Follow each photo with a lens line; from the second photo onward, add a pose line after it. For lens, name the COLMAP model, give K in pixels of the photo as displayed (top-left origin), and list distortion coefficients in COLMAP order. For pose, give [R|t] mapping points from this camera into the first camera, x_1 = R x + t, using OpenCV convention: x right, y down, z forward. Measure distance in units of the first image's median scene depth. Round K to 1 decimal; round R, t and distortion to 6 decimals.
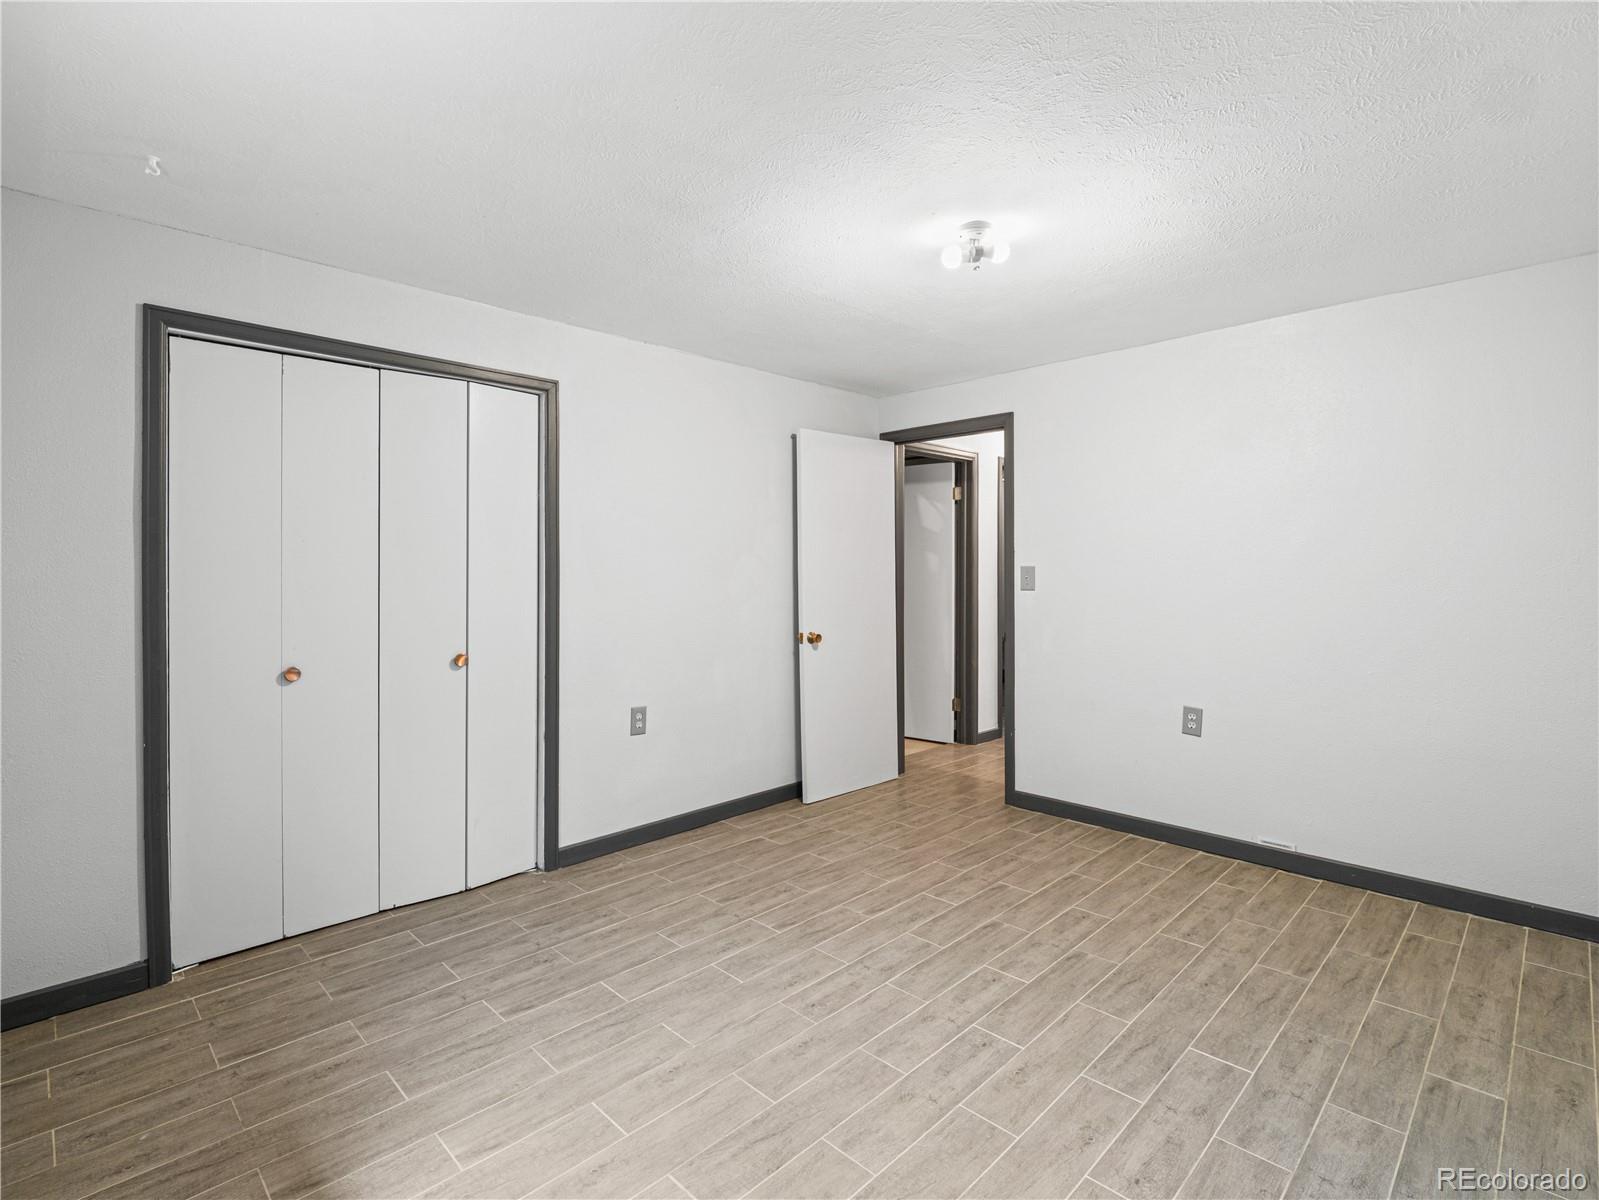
lens RADIAL K [[785.4, 0, 799.9], [0, 785.4, 576.0], [0, 0, 1]] dist [-0.010126, 0.000198]
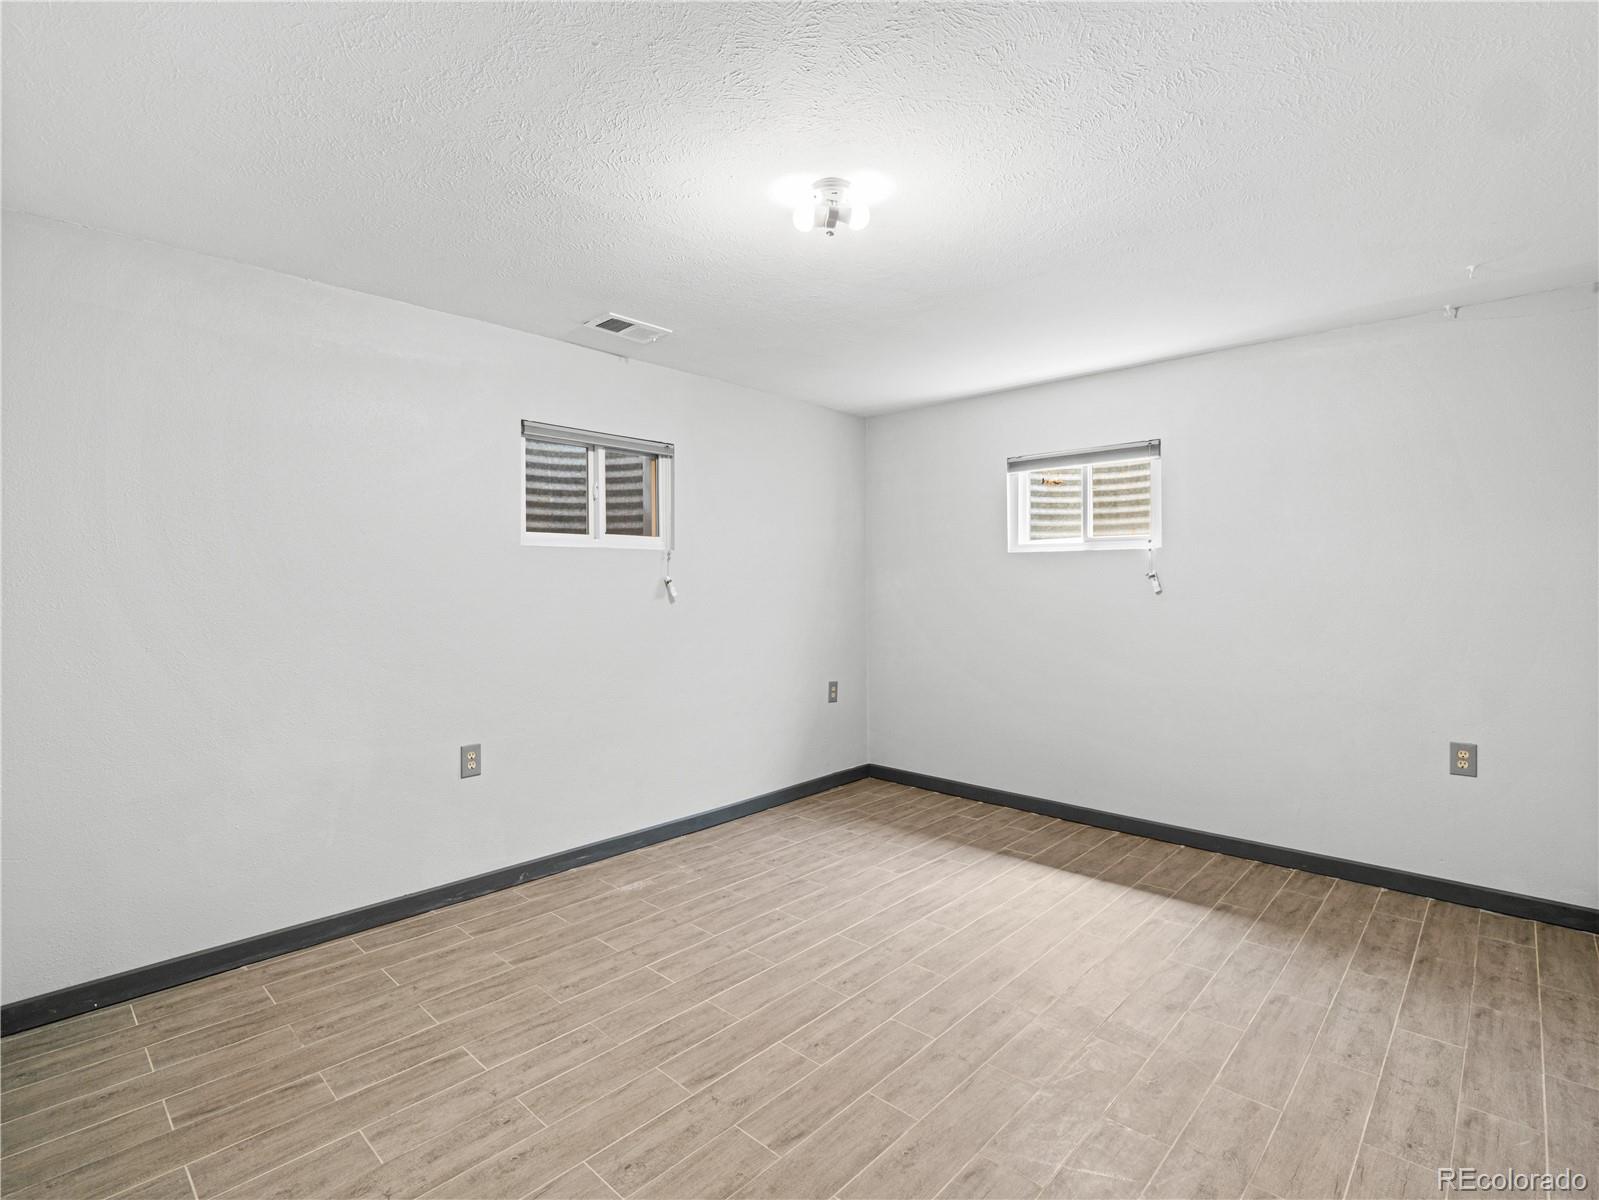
lens RADIAL K [[785.4, 0, 799.9], [0, 785.4, 576.0], [0, 0, 1]] dist [-0.010126, 0.000198]
pose [[-0.999461, 0.003732, -0.032620, 0.305778], [0.003639, 0.999989, 0.002900, -0.021062], [0.032630, 0.002779, -0.999464, 1.966355]]
